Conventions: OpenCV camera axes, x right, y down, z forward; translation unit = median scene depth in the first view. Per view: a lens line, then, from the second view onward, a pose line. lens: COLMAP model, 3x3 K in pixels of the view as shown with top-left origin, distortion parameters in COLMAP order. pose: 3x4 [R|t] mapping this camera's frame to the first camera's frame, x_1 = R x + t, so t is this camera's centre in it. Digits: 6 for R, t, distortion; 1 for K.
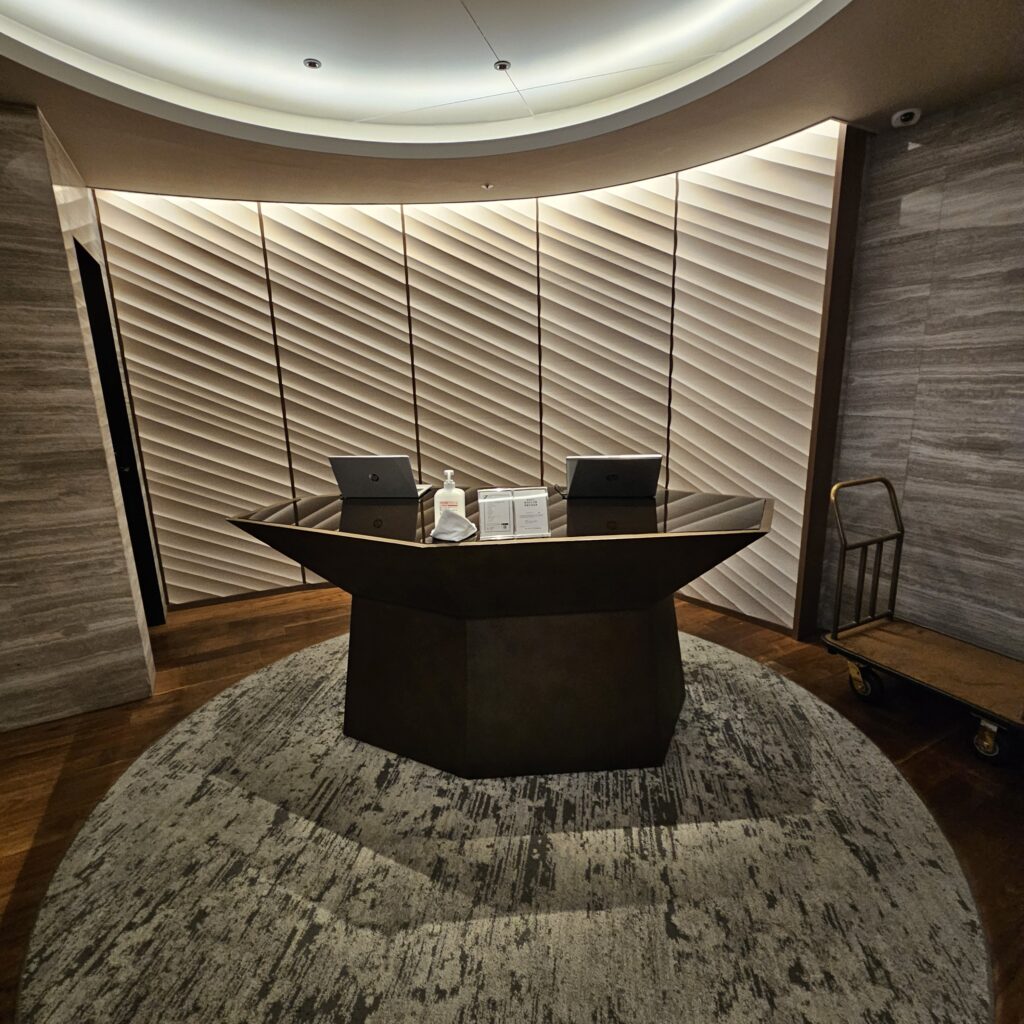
lens RADIAL K [[550.9, 0, 512.0], [0, 550.9, 512.0], [0, 0, 1]] dist [0.001906, -0.001820]
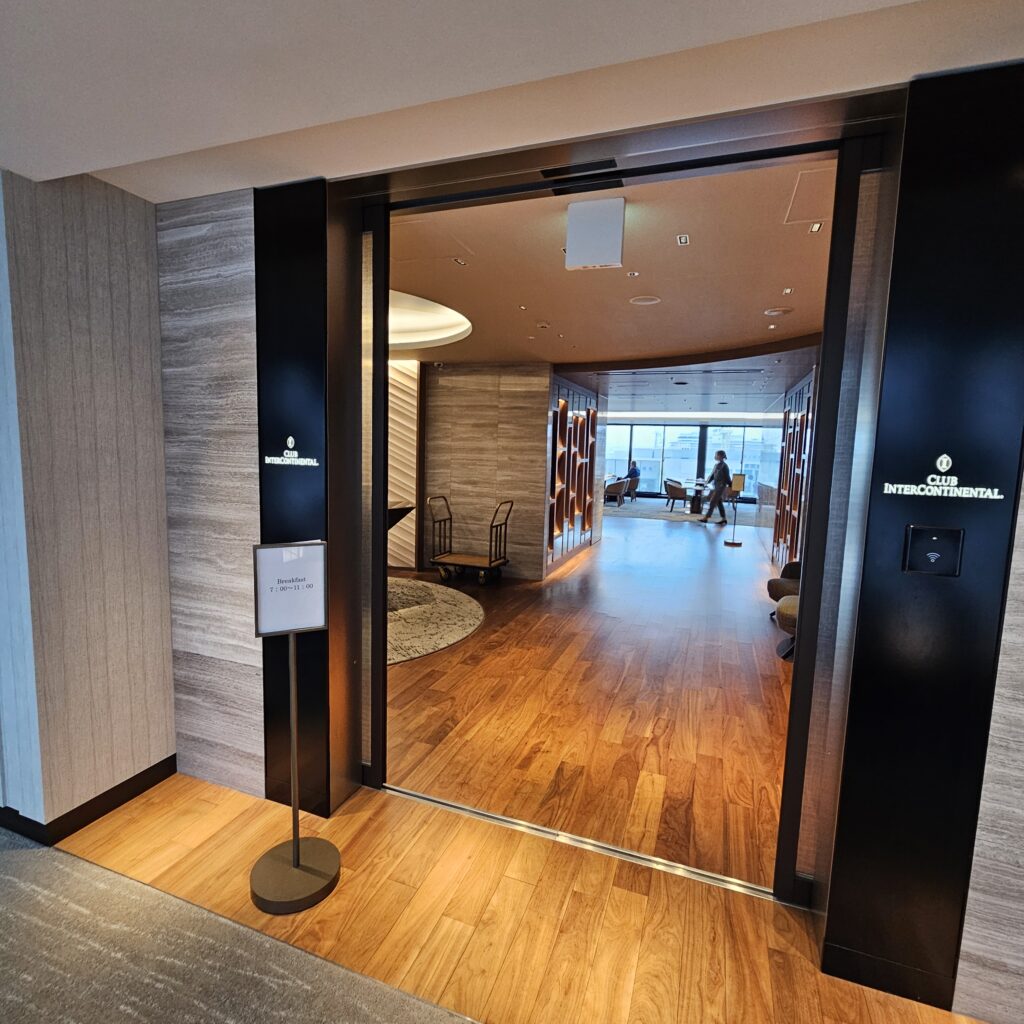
lens RADIAL K [[550.9, 0, 512.0], [0, 550.9, 512.0], [0, 0, 1]] dist [0.001906, -0.001820]
pose [[0.734001, -0.021411, 0.678811, -0.838847], [0.103049, 0.991441, -0.080156, 0.252879], [-0.671285, 0.128786, 0.729925, -1.081292]]
